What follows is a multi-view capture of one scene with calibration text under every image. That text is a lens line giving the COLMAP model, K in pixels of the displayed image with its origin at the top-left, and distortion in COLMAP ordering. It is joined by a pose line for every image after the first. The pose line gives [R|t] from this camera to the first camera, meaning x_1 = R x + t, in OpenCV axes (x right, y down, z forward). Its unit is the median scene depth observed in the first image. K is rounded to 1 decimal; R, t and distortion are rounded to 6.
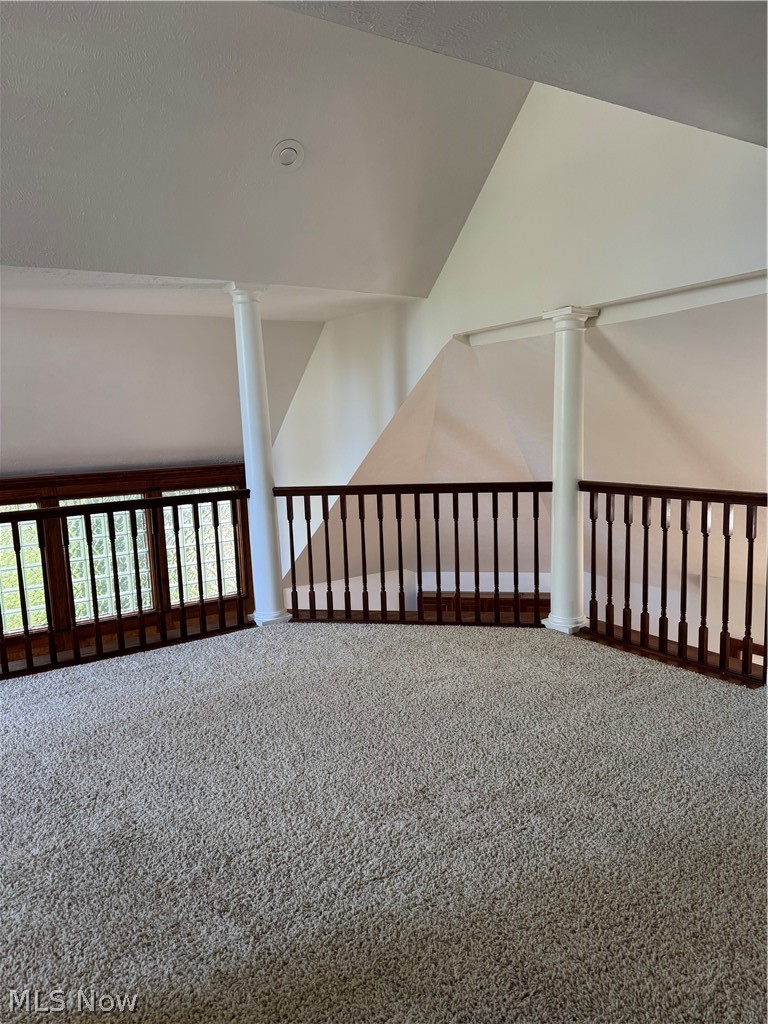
lens RADIAL K [[692.3, 0, 384.0], [0, 692.3, 512.0], [0, 0, 1]] dist [0.037990, -0.000980]
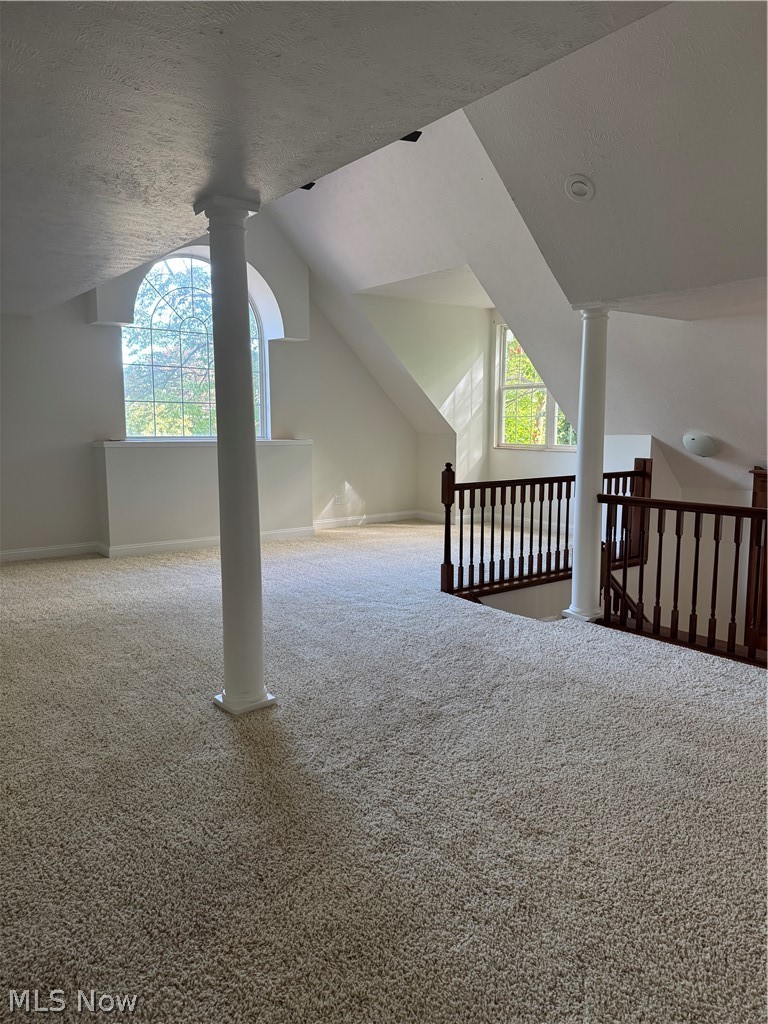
lens RADIAL K [[714.9, 0, 384.0], [0, 714.9, 512.0], [0, 0, 1]] dist [0.039557, -0.001786]
pose [[0.107011, 0.155945, -0.981952, 0.877774], [-0.143607, 0.979691, 0.139936, -0.111191], [0.983832, 0.126040, 0.127233, 0.606611]]
